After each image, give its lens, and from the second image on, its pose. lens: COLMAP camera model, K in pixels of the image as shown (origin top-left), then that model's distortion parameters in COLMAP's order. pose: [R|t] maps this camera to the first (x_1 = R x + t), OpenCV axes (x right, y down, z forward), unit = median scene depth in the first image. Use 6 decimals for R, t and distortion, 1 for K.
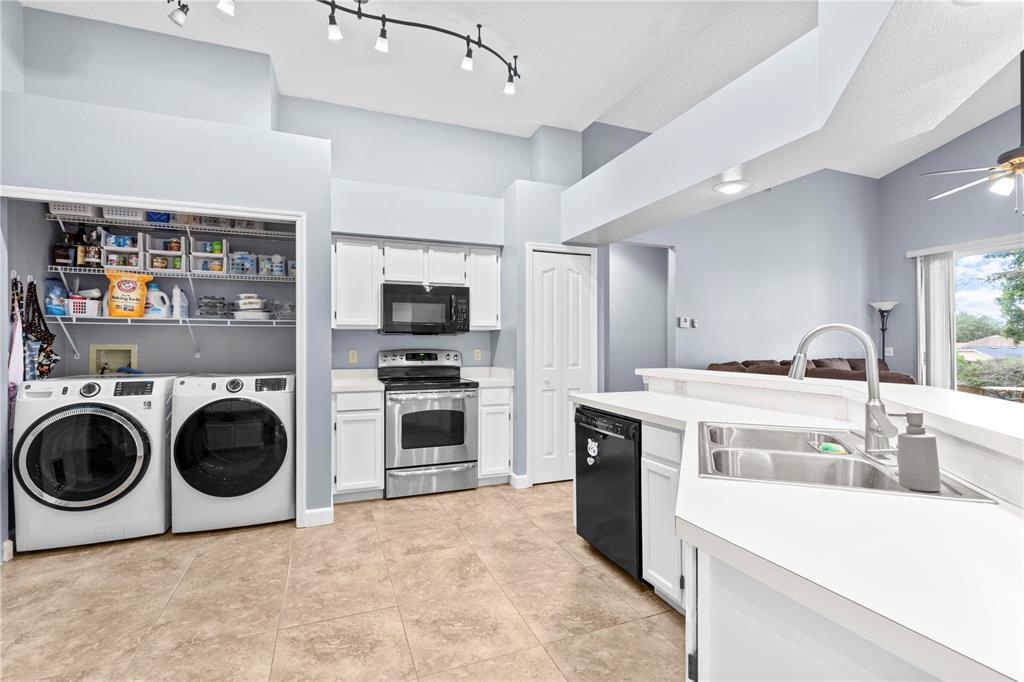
lens RADIAL K [[466.6, 0, 512.0], [0, 466.6, 341.0], [0, 0, 1]] dist [-0.001031, -0.000284]
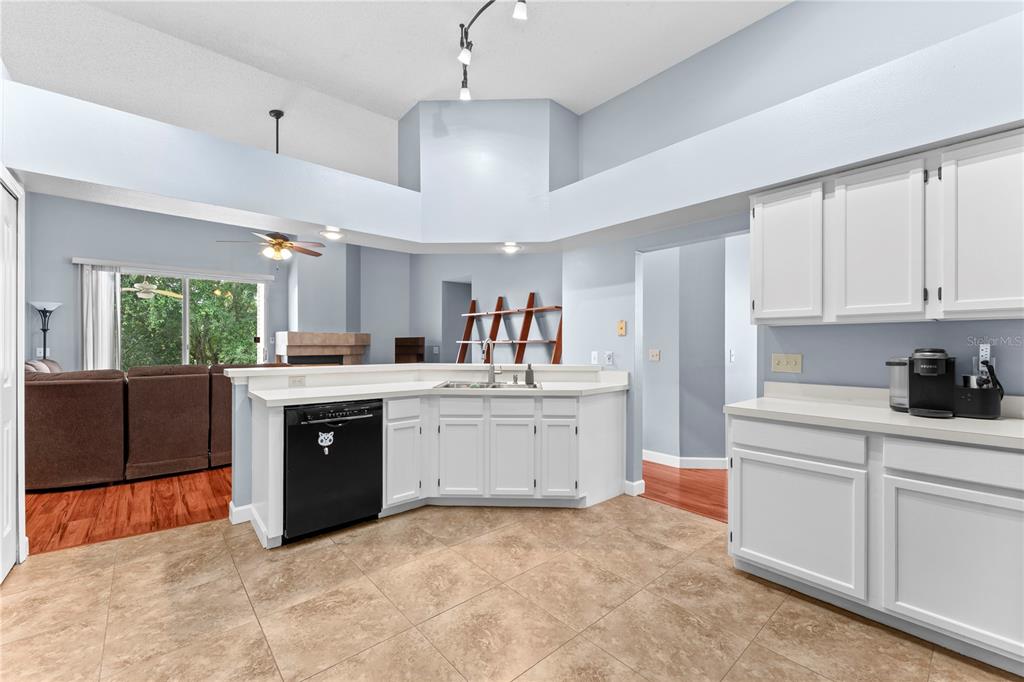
lens RADIAL K [[417.2, 0, 512.0], [0, 417.2, 341.0], [0, 0, 1]] dist [0.000538, -0.000100]
pose [[-0.333190, 0.004908, 0.942847, -0.814074], [-0.006144, 0.999954, -0.007377, -0.000059], [-0.942840, -0.008251, -0.333145, 0.810966]]
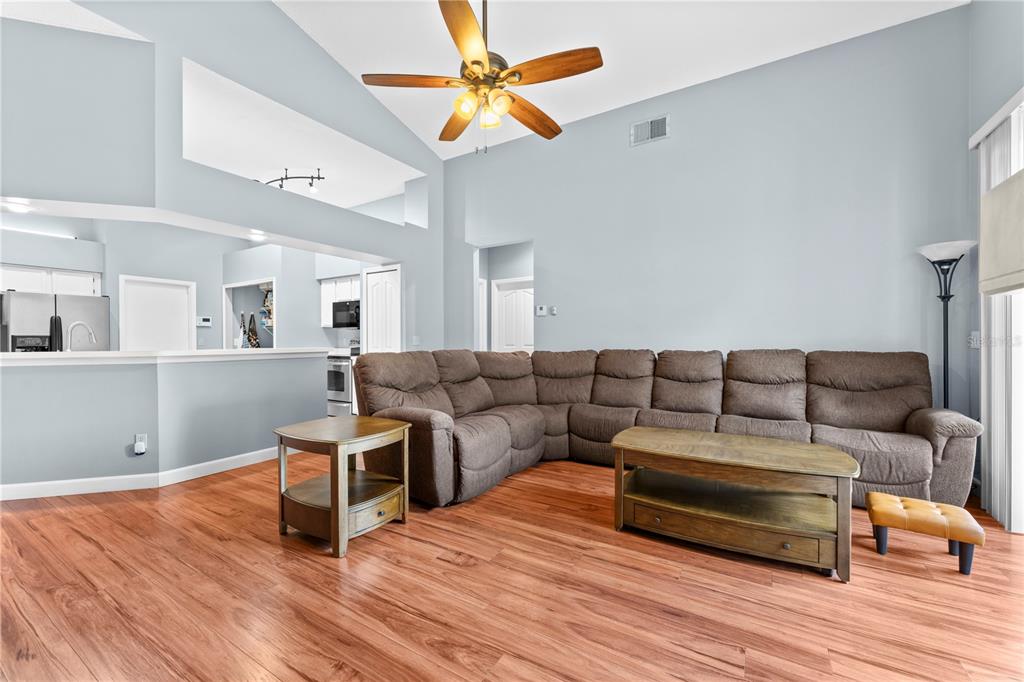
lens RADIAL K [[417.2, 0, 512.0], [0, 417.2, 341.0], [0, 0, 1]] dist [0.000538, -0.000100]
pose [[0.602458, -0.003667, -0.798142, 1.966189], [0.009103, 0.999956, 0.002277, 0.045009], [0.798099, -0.008637, 0.602465, 0.732489]]
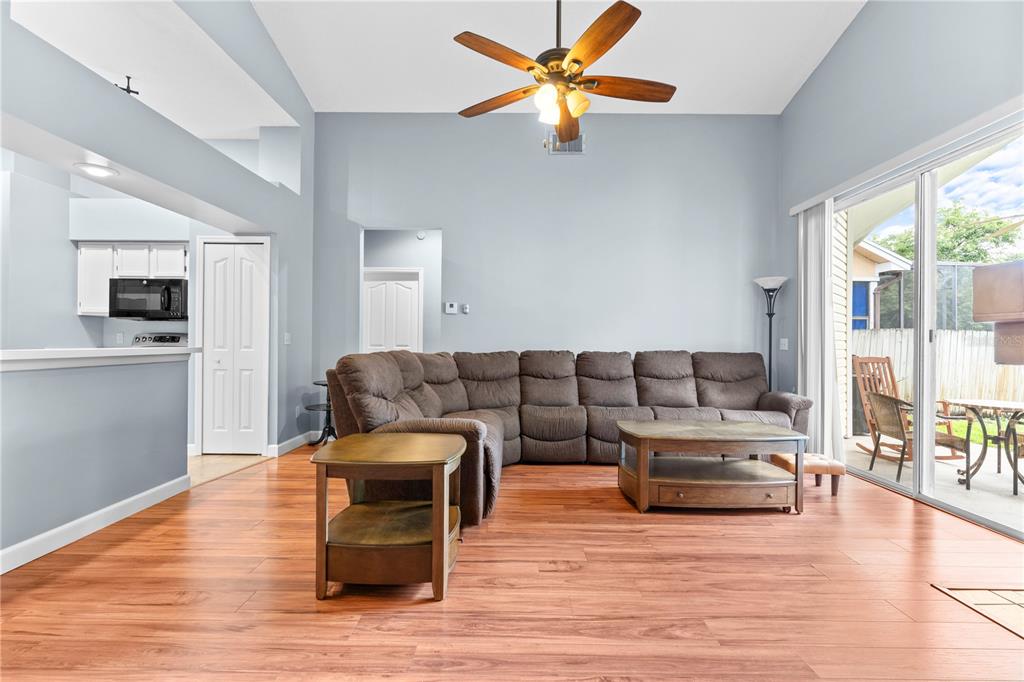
lens RADIAL K [[464.2, 0, 512.0], [0, 464.2, 341.0], [0, 0, 1]] dist [-0.000899, -0.000398]
pose [[0.929532, 0.006959, -0.368676, 1.533813], [-0.005744, 0.999974, 0.004393, 0.040392], [0.368697, -0.001966, 0.929548, 0.327250]]
